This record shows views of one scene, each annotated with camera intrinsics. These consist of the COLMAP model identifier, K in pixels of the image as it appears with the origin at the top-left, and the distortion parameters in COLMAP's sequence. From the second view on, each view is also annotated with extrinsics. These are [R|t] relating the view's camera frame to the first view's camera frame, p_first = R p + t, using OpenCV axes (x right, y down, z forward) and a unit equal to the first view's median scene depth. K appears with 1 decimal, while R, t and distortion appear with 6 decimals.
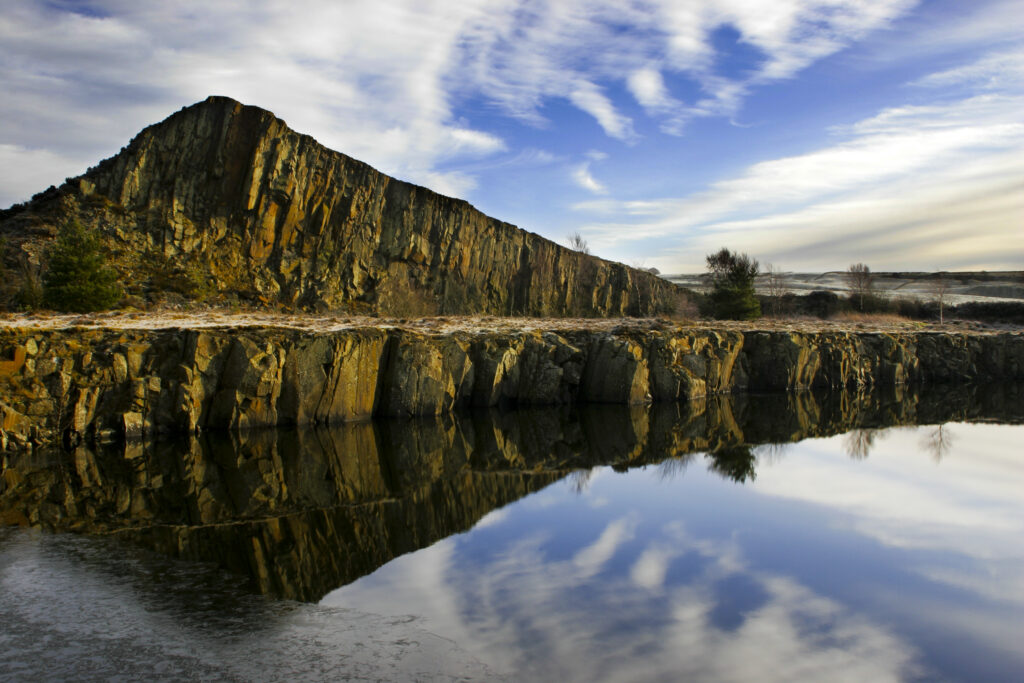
lens RADIAL K [[941.6, 0, 507.9], [0, 941.6, 341.8], [0, 0, 1]] dist [-0.128584, 0.097248]
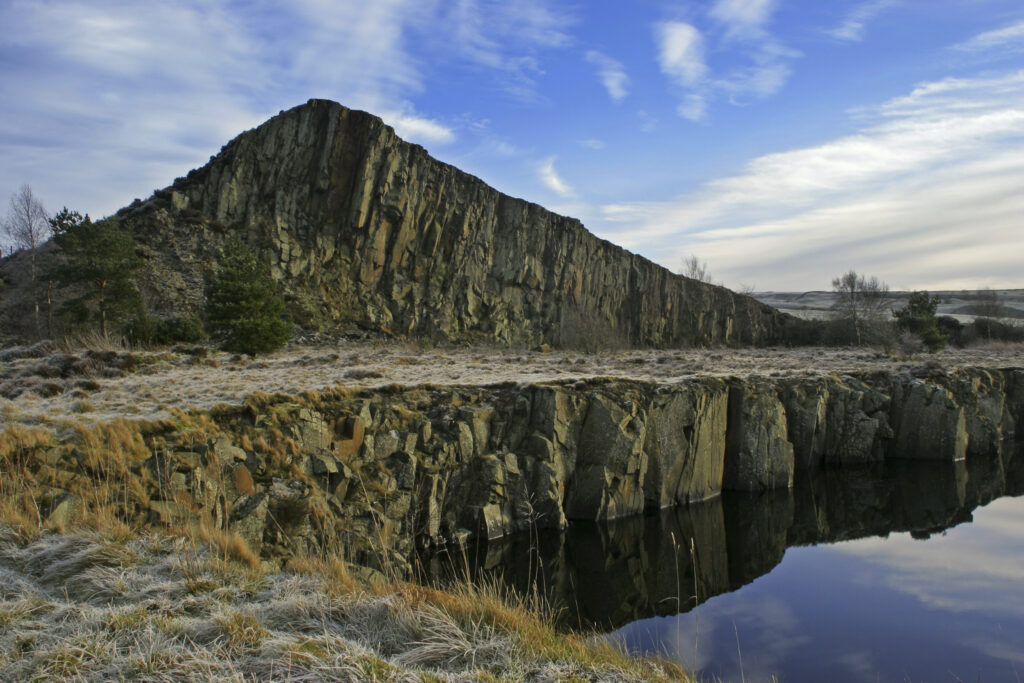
lens RADIAL K [[941.6, 0, 507.9], [0, 941.6, 341.8], [0, 0, 1]] dist [-0.128584, 0.097248]
pose [[0.999134, -0.004027, 0.041420, -0.170859], [0.004916, 0.999759, -0.021389, -0.013916], [-0.041324, 0.021574, 0.998913, 0.108707]]
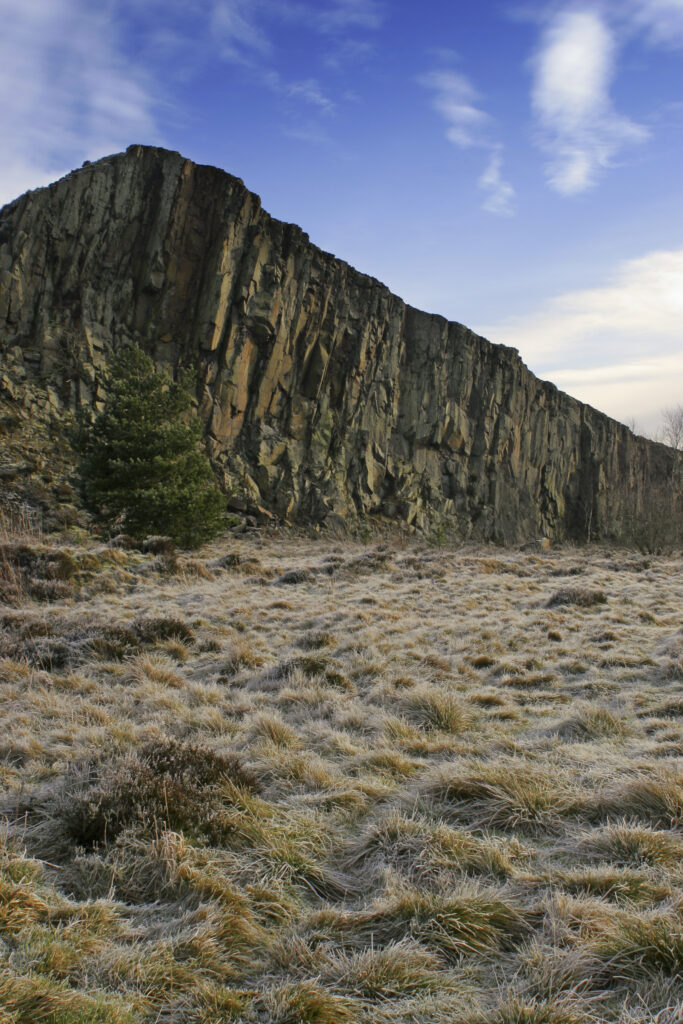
lens RADIAL K [[1291.2, 0, 341.5], [0, 1291.2, 512.0], [0, 0, 1]] dist [-0.071224, 0.038115]
pose [[0.993458, 0.008314, 0.113896, -0.281805], [-0.004065, 0.999289, -0.037483, -0.016237], [-0.114127, 0.036775, 0.992785, 0.224252]]
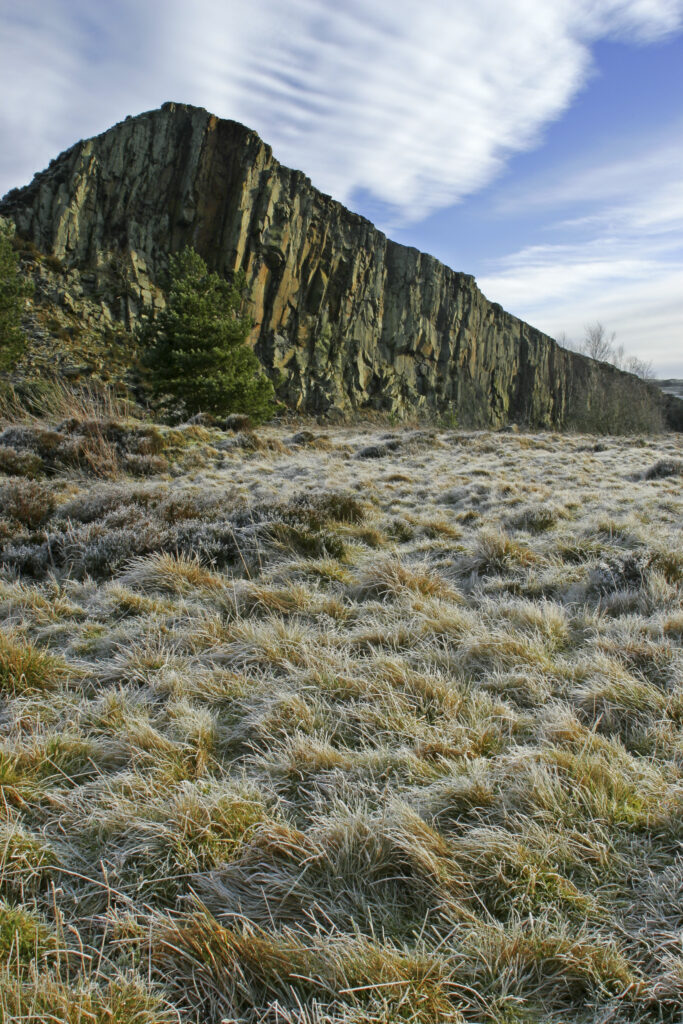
lens RADIAL K [[948.7, 0, 341.5], [0, 948.7, 512.0], [0, 0, 1]] dist [-0.123561, 0.100200]
pose [[0.988805, -0.012814, 0.148665, -0.298674], [0.002854, 0.997748, 0.067016, -0.013387], [-0.149189, -0.065841, 0.986614, 0.293637]]
